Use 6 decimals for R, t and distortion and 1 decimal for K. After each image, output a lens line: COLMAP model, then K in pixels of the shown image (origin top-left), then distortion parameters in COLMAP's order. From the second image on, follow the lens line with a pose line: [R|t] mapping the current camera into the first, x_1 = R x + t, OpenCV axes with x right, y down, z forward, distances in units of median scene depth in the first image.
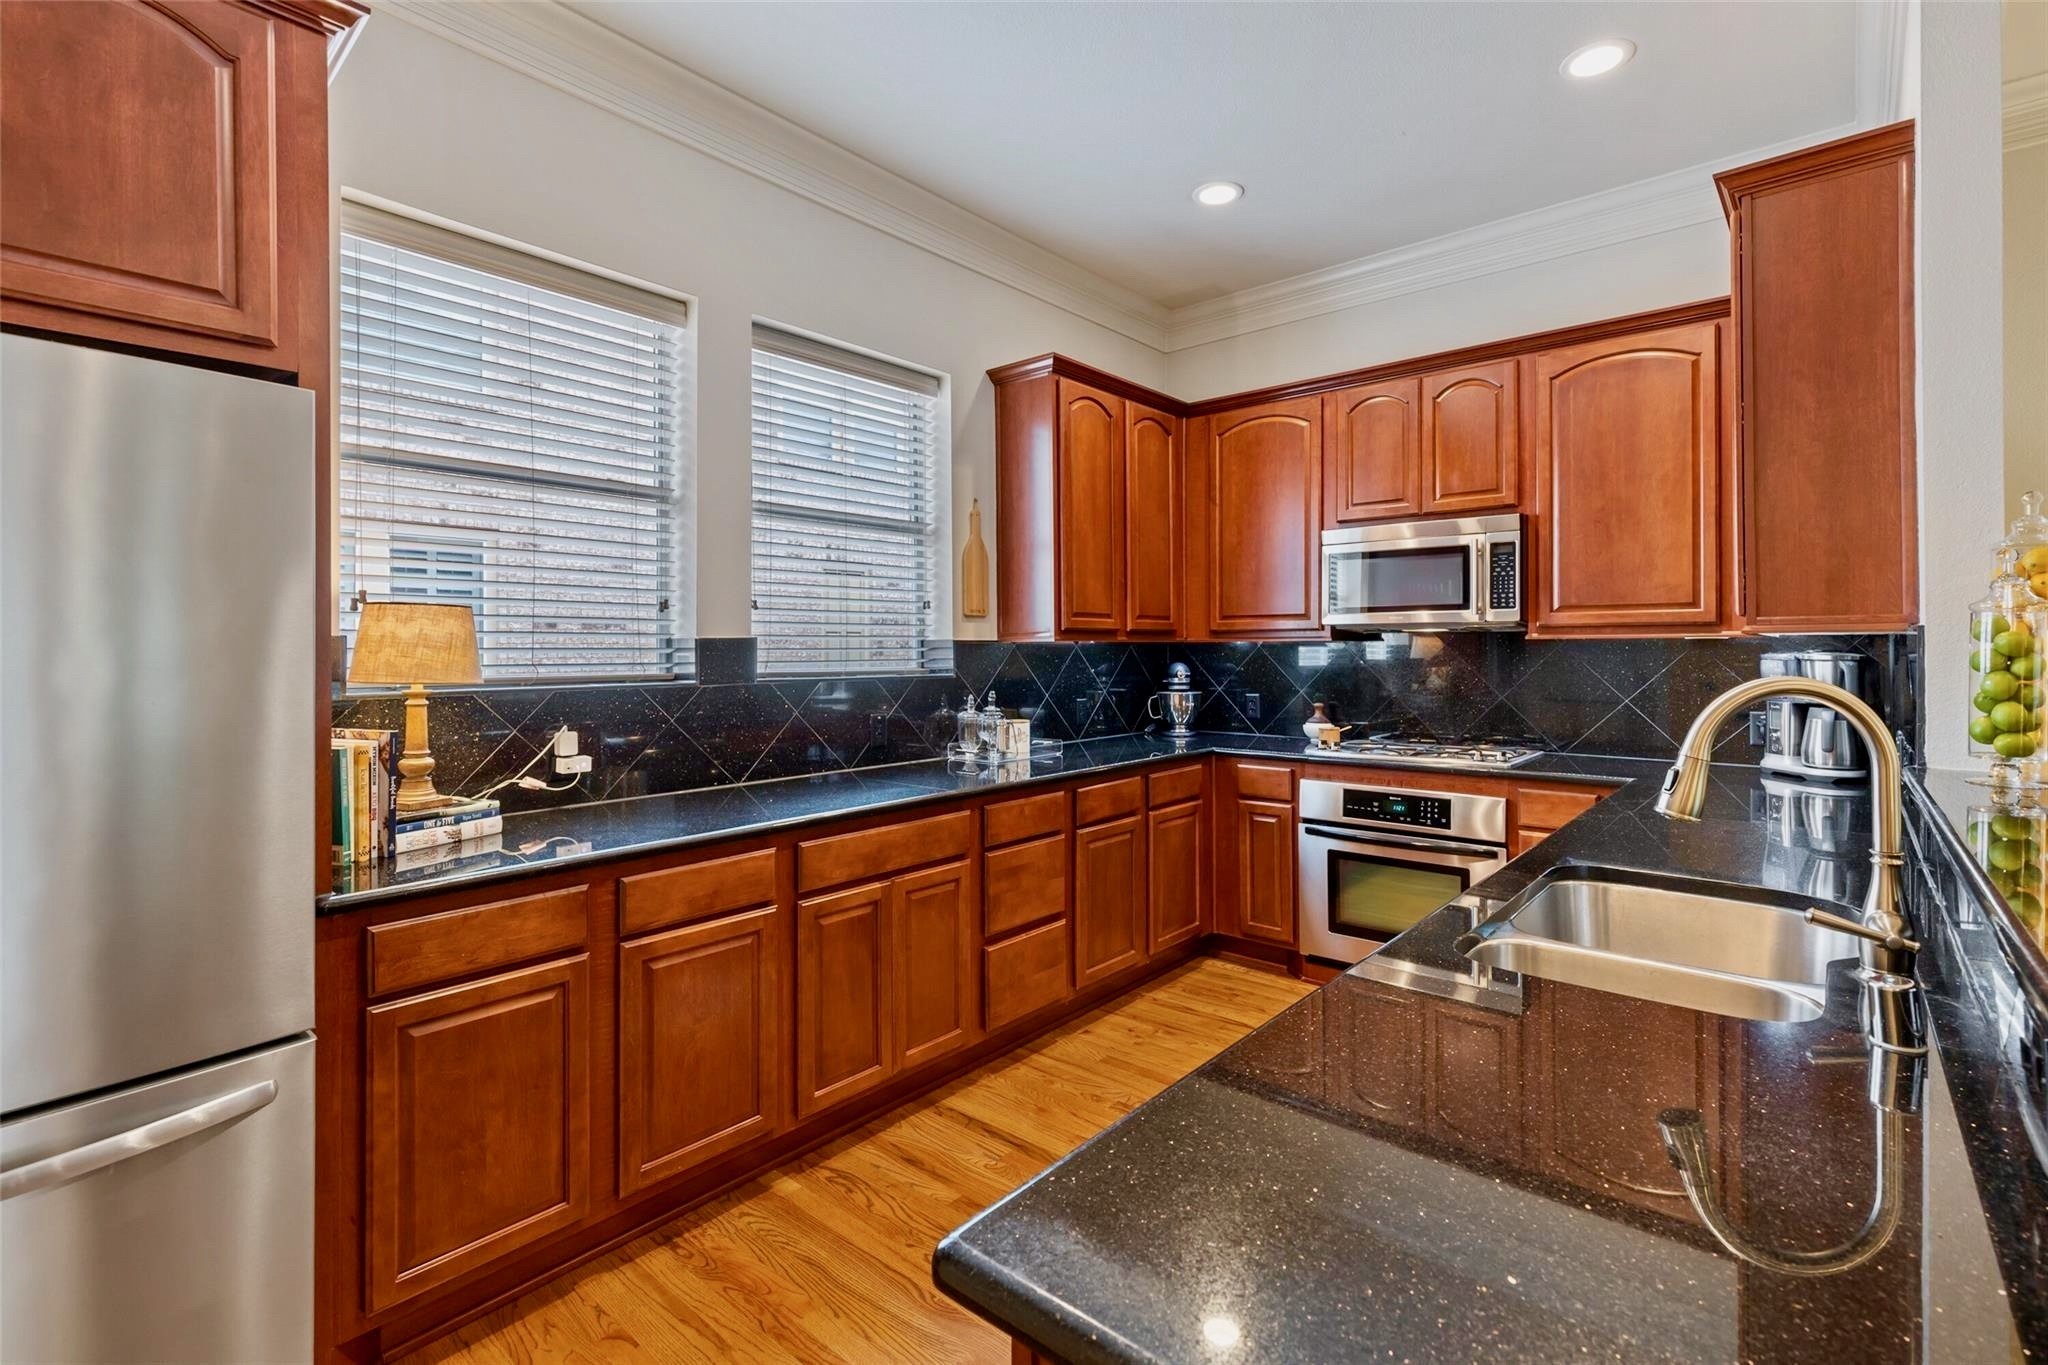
lens RADIAL K [[934.4, 0, 1024.0], [0, 934.4, 631.6], [0, 0, 1]] dist [0.013465, -0.000124]
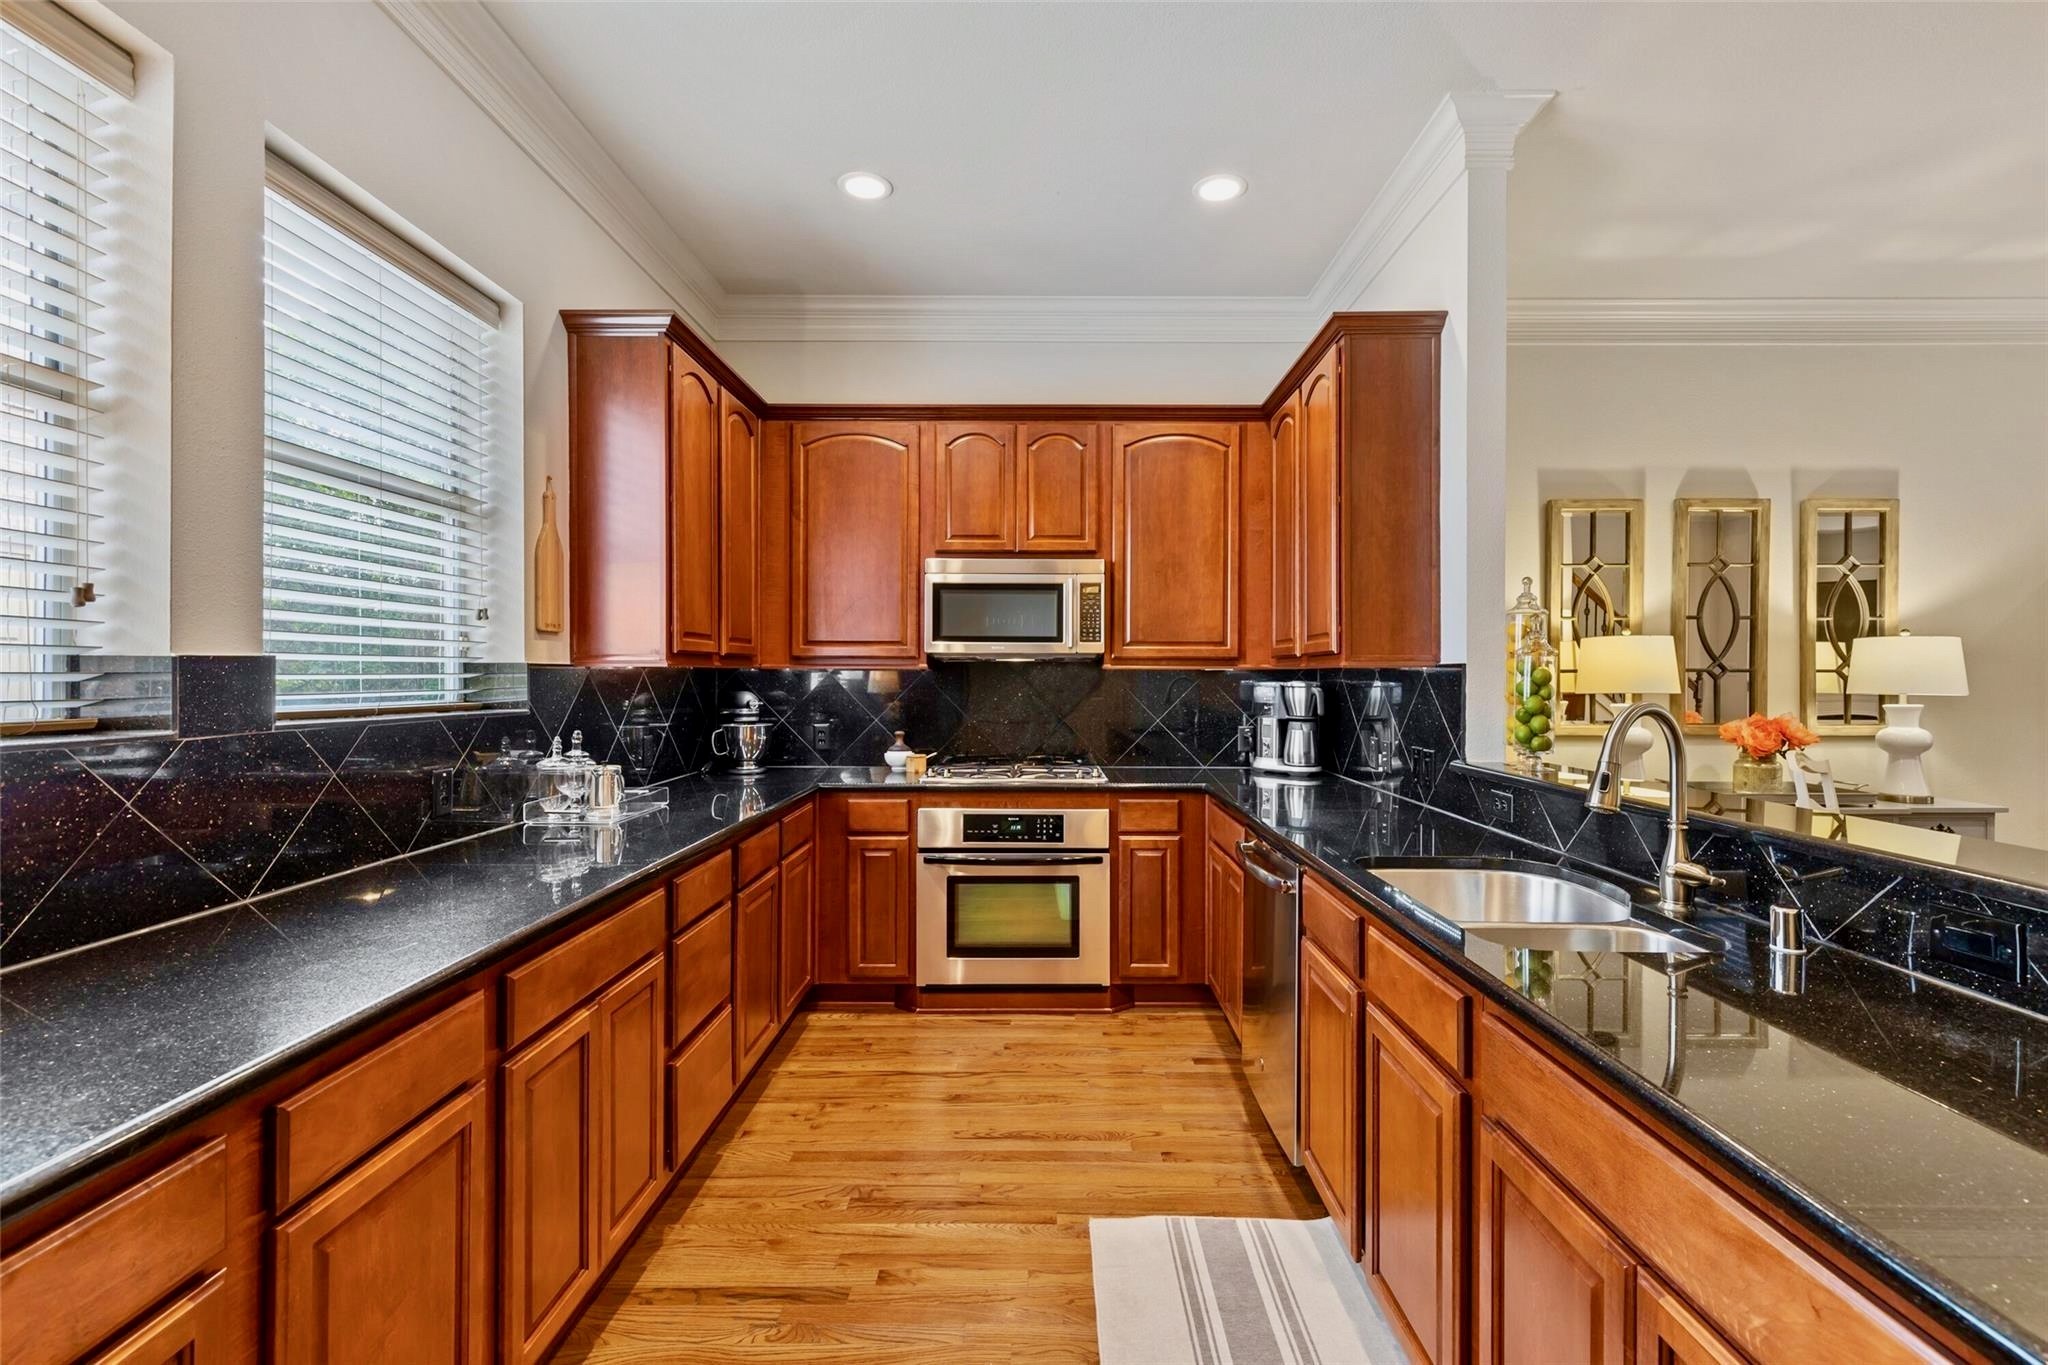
lens RADIAL K [[930.3, 0, 1044.8], [0, 930.3, 663.5], [0, 0, 1]] dist [0.011531, -0.000299]
pose [[0.760392, 0.013084, 0.649333, -0.250822], [-0.016919, 0.999857, -0.000334, 0.002653], [-0.649244, -0.010732, 0.760504, 0.175483]]
